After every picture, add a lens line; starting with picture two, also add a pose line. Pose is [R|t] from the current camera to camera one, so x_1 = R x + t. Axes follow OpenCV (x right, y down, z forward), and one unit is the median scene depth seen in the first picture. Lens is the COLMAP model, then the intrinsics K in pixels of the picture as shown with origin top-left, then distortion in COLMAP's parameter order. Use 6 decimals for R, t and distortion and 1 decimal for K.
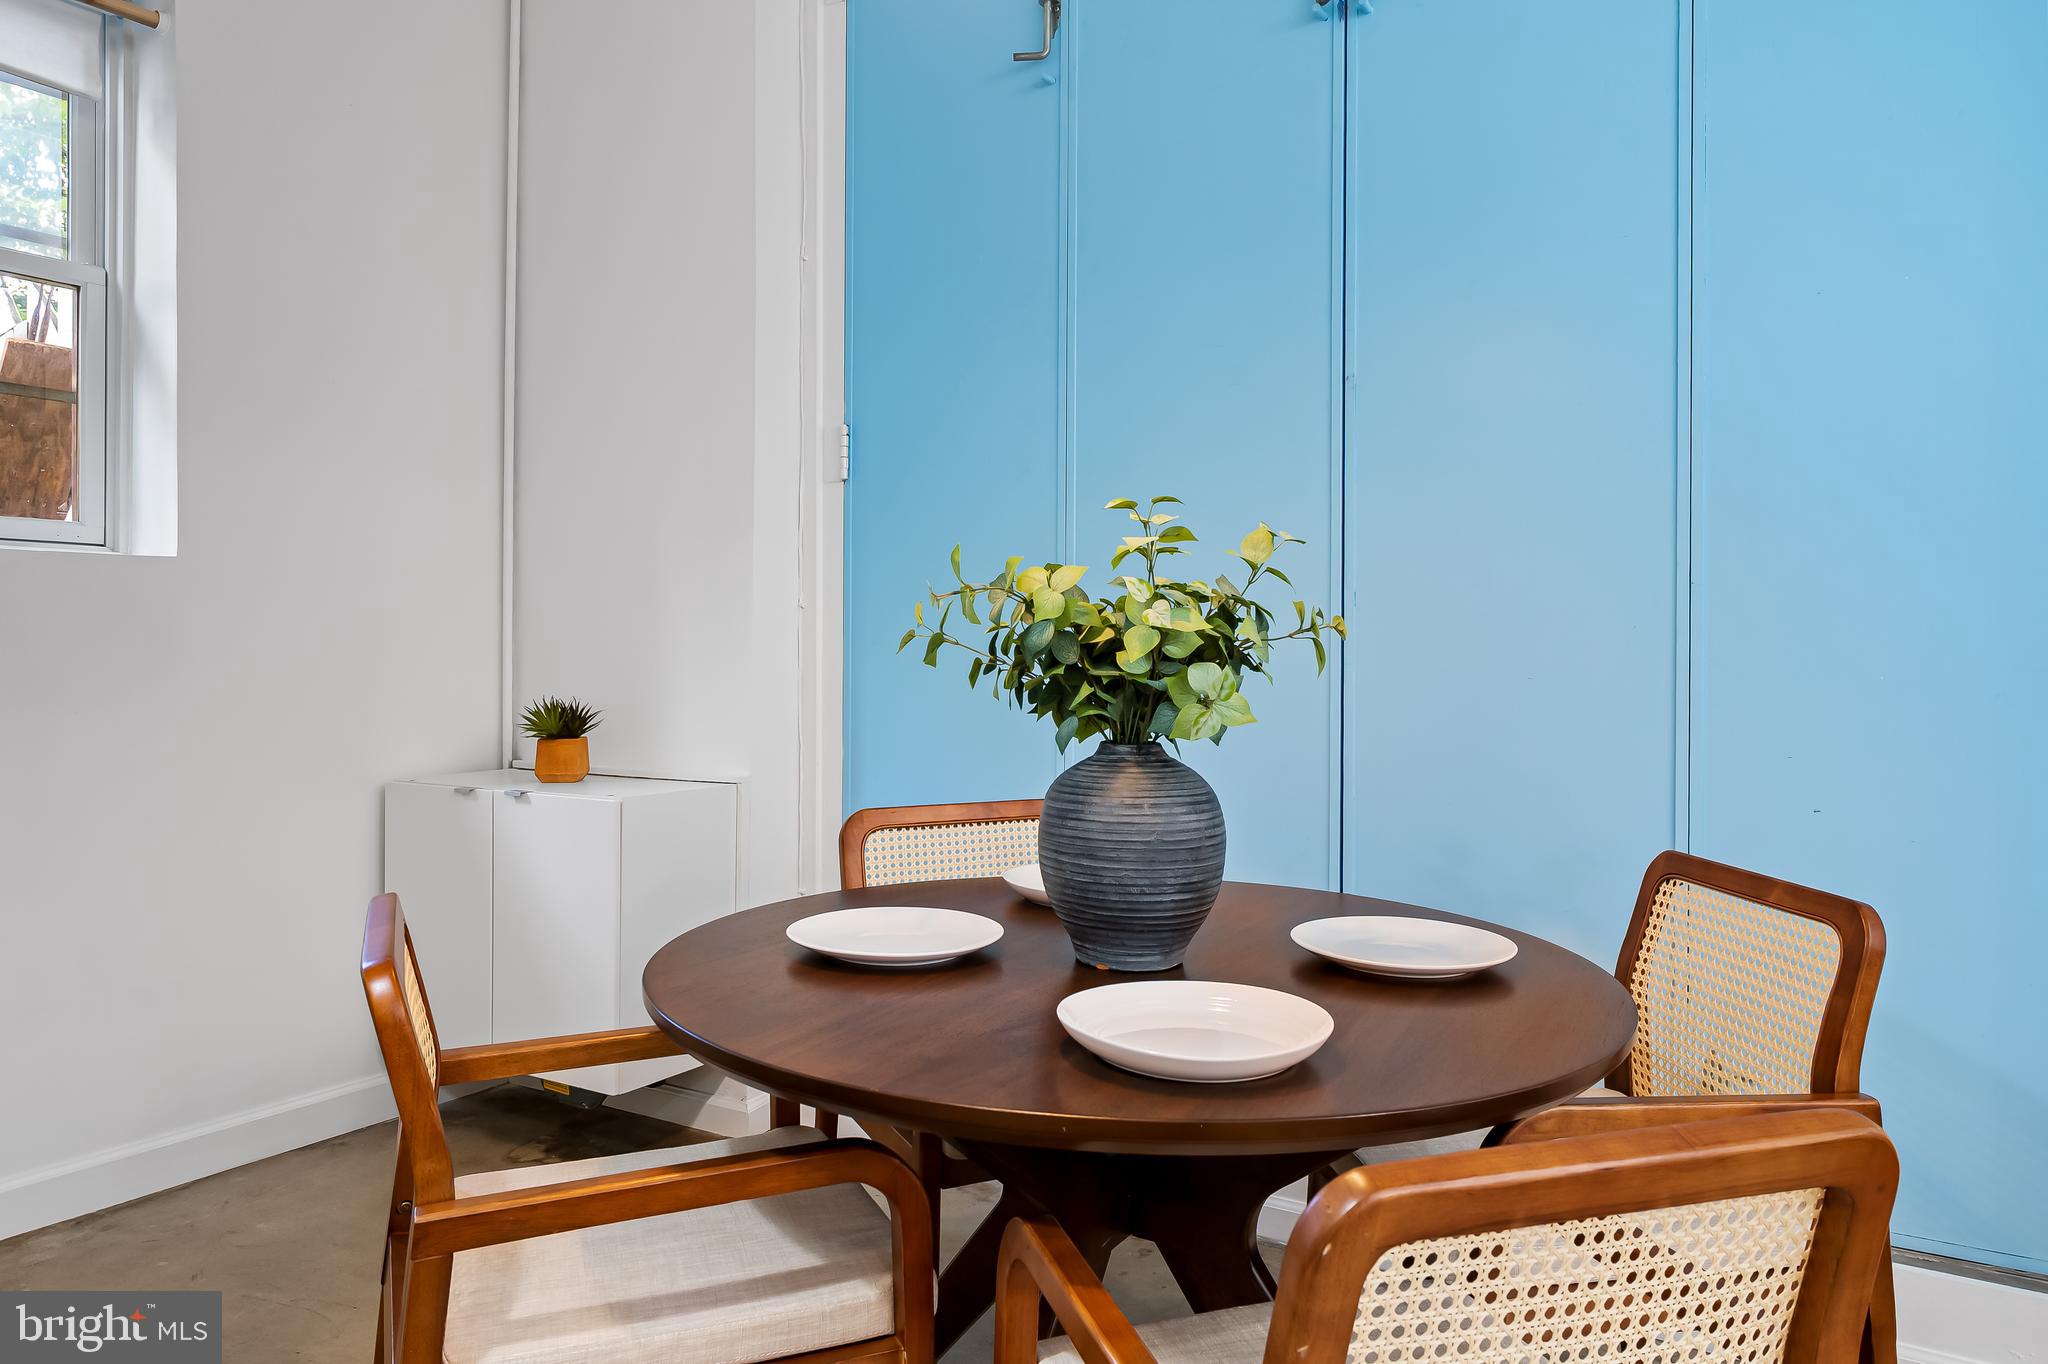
lens RADIAL K [[1372.3, 0, 1023.1], [0, 1372.3, 645.2], [0, 0, 1]] dist [-0.002942, 0.004216]
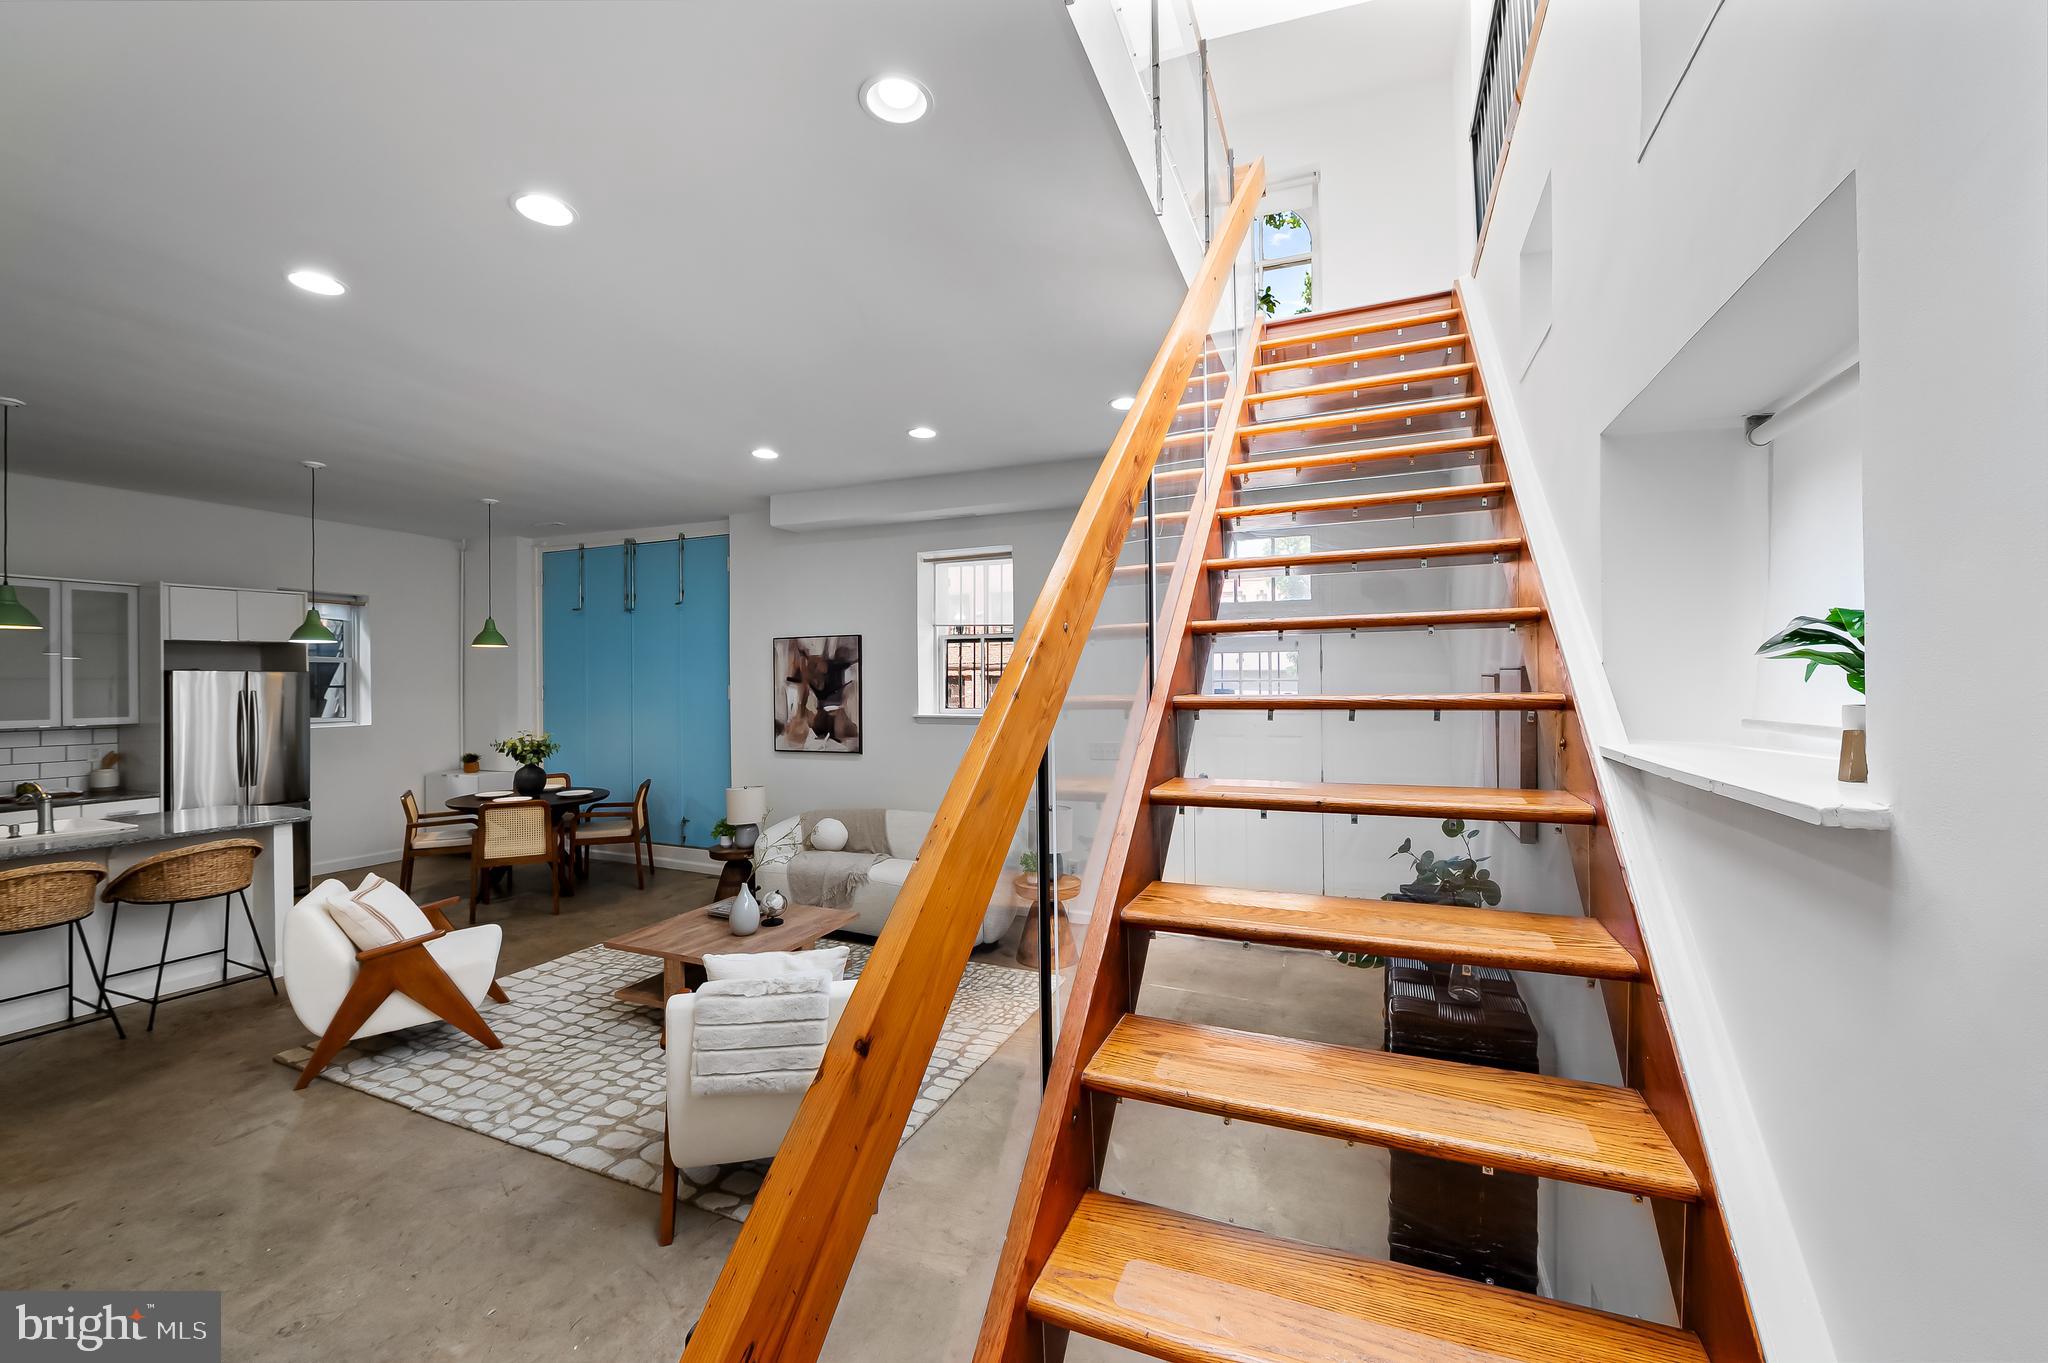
lens RADIAL K [[808.2, 0, 1029.6], [0, 808.2, 676.6], [0, 0, 1]] dist [-0.001129, -0.000213]
pose [[0.990579, -0.011923, 0.136424, 2.016124], [0.012716, 0.999907, -0.004938, -0.314281], [-0.136353, 0.006626, 0.990638, -3.324953]]
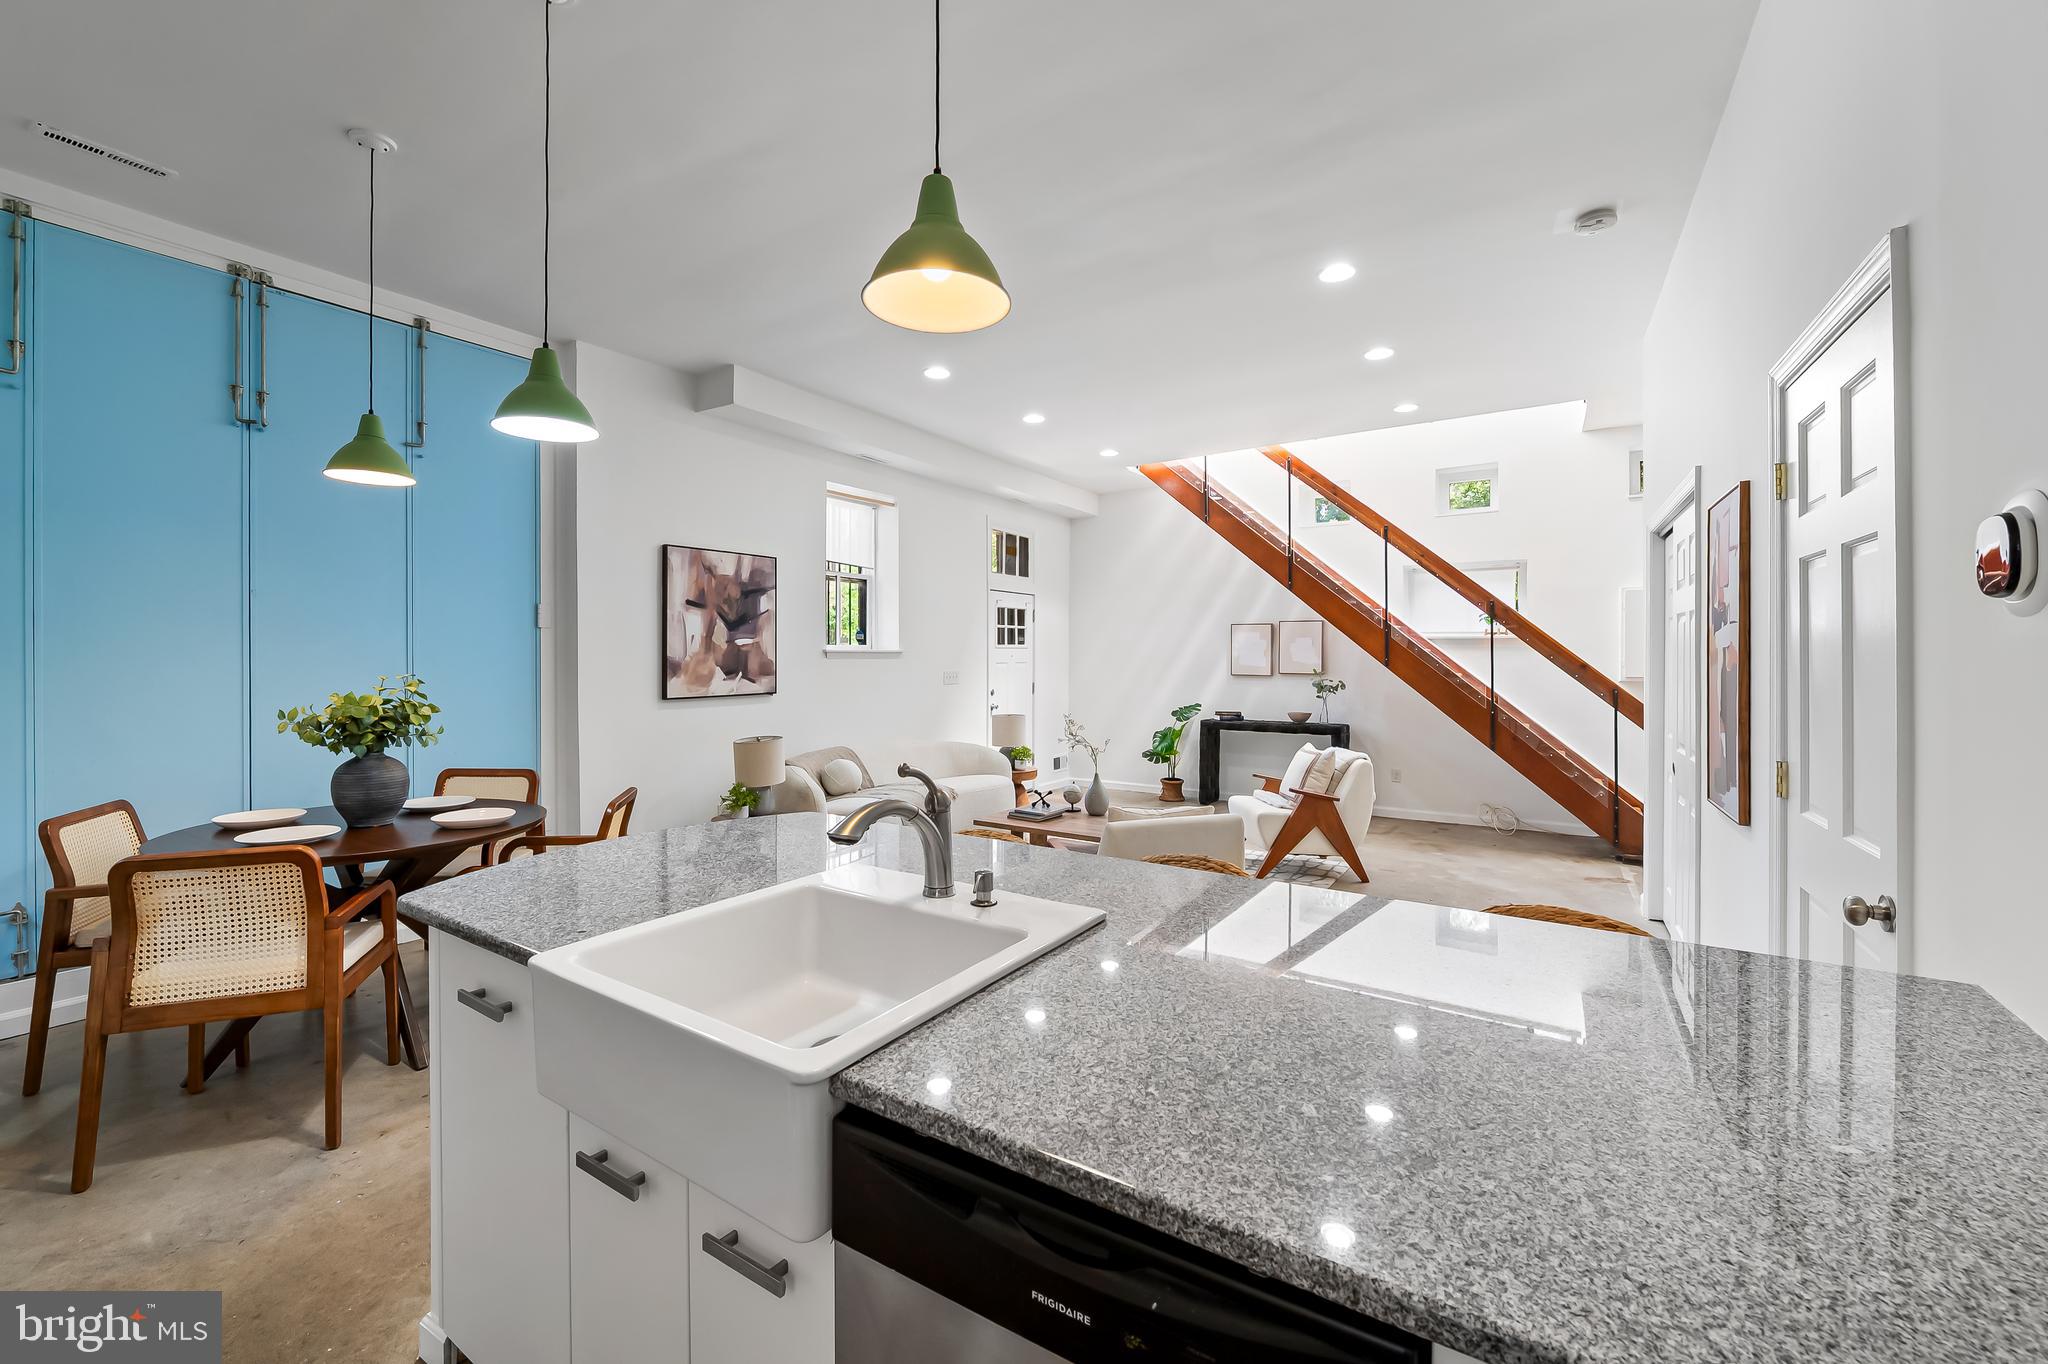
lens RADIAL K [[814.0, 0, 1025.3], [0, 814.0, 661.1], [0, 0, 1]] dist [-0.002103, -0.001167]
pose [[0.046041, -0.012309, 0.998864, -1.661669], [0.003046, 0.999921, 0.012182, -0.147842], [-0.998935, 0.002482, 0.046075, -0.526066]]
